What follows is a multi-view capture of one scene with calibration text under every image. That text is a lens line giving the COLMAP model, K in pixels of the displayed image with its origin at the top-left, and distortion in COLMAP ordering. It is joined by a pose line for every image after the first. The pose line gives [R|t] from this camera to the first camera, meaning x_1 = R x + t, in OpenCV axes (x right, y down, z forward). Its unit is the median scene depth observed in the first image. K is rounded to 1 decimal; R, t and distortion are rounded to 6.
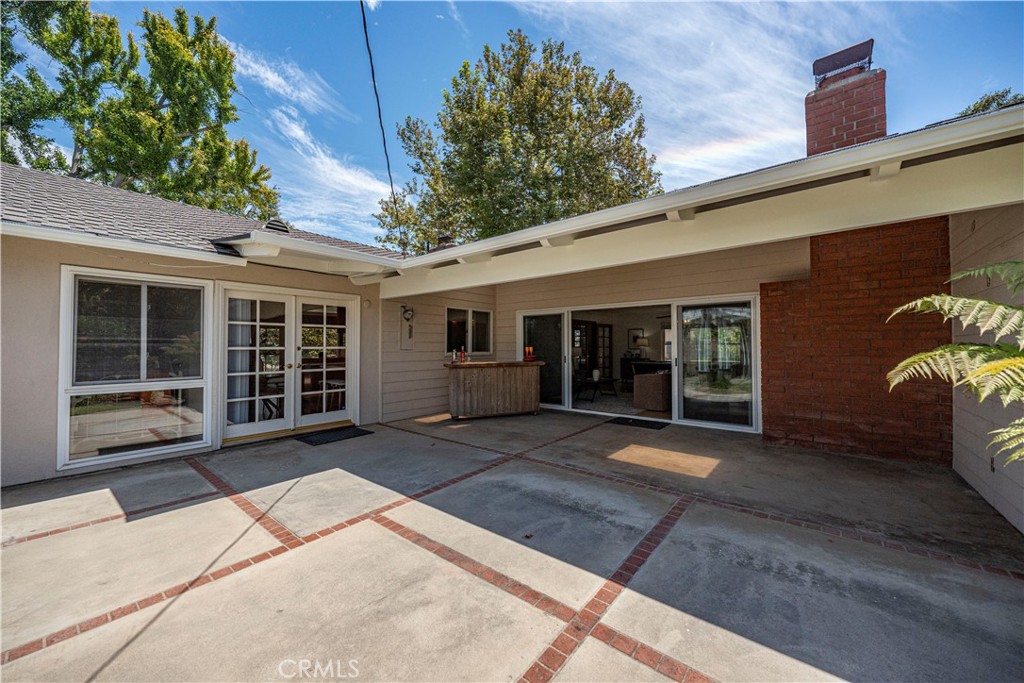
lens RADIAL K [[376.0, 0, 512.5], [0, 376.0, 340.4], [0, 0, 1]] dist [0.000663, 0.000080]
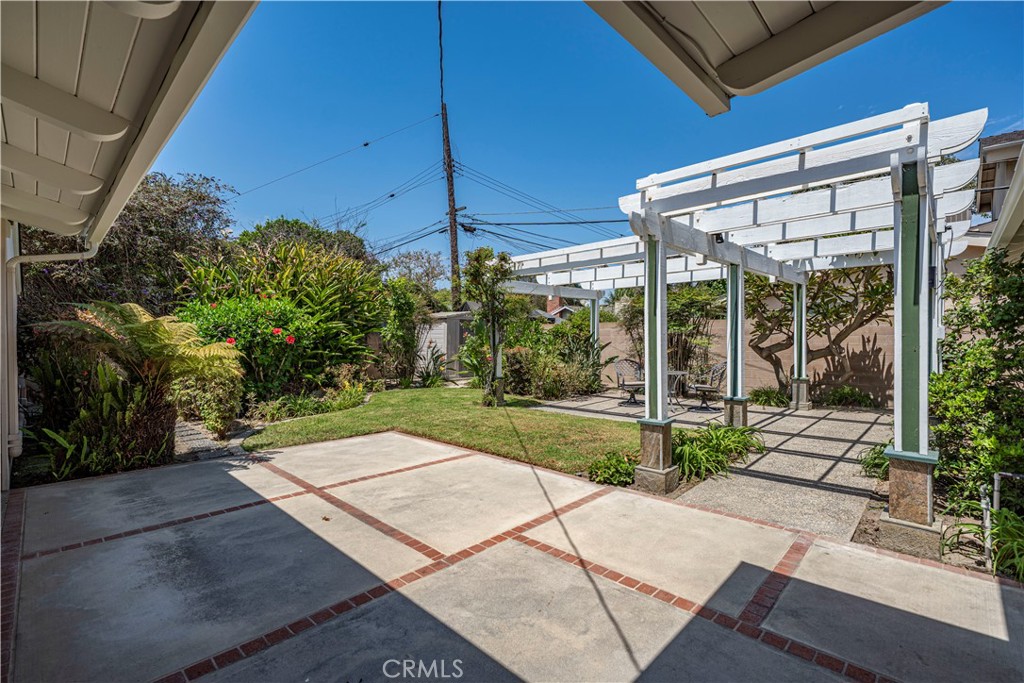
lens RADIAL K [[461.9, 0, 511.6], [0, 461.9, 341.3], [0, 0, 1]] dist [0.000914, 0.000010]
pose [[-0.996500, 0.009064, 0.083103, -0.616224], [0.009020, 0.999959, -0.000900, 0.015364], [-0.083107, -0.000147, -0.996541, 2.007436]]
